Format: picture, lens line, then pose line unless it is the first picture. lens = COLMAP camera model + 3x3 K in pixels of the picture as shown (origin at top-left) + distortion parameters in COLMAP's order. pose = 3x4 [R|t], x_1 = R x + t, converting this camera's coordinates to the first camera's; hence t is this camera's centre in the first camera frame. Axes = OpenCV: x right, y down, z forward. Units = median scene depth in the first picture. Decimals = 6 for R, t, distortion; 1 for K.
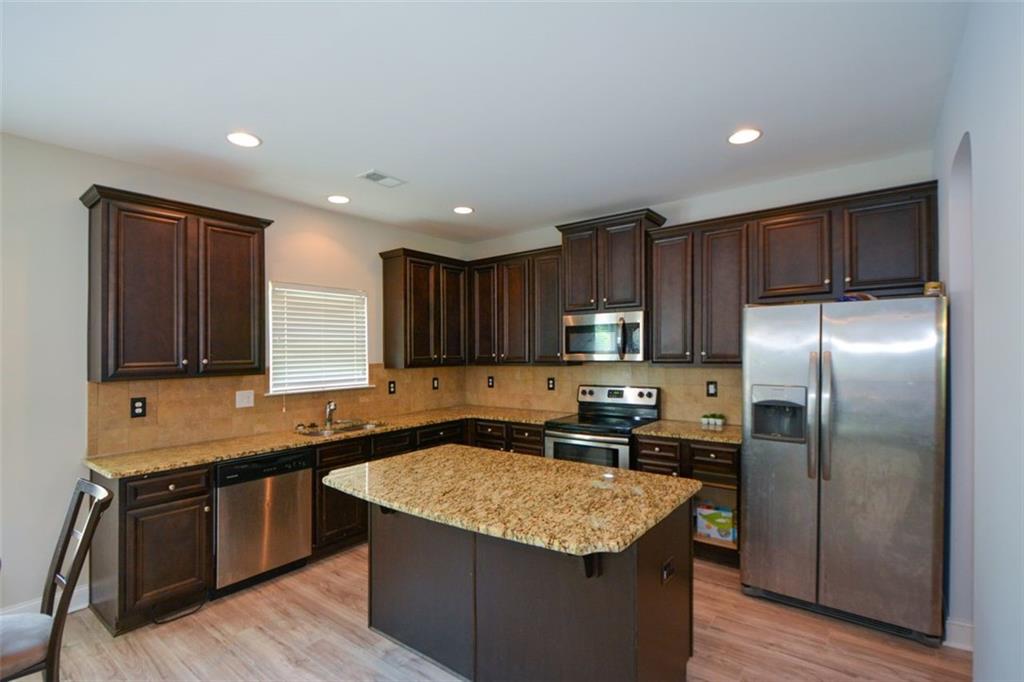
lens RADIAL K [[455.1, 0, 570.0], [0, 455.1, 337.8], [0, 0, 1]] dist [0.011297, 0.000035]
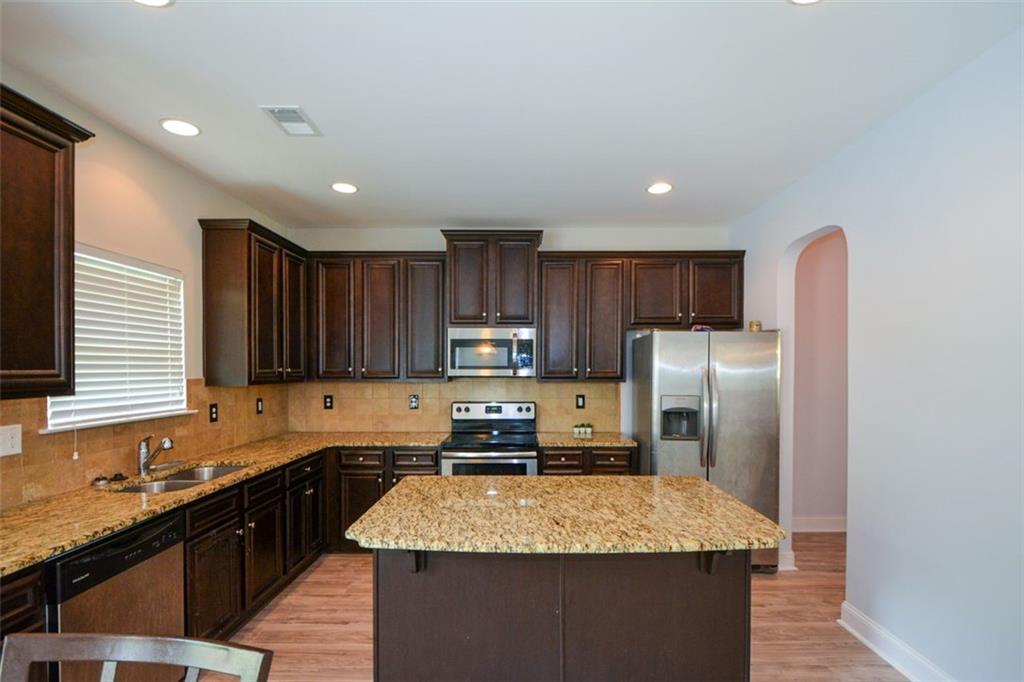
lens RADIAL K [[449.9, 0, 488.1], [0, 449.9, 358.1], [0, 0, 1]] dist [-0.000210, -0.000213]
pose [[0.824049, 0.028303, 0.565811, -0.497370], [-0.028581, 0.999556, -0.008375, 0.020440], [-0.565797, -0.009270, 0.824492, 0.211475]]
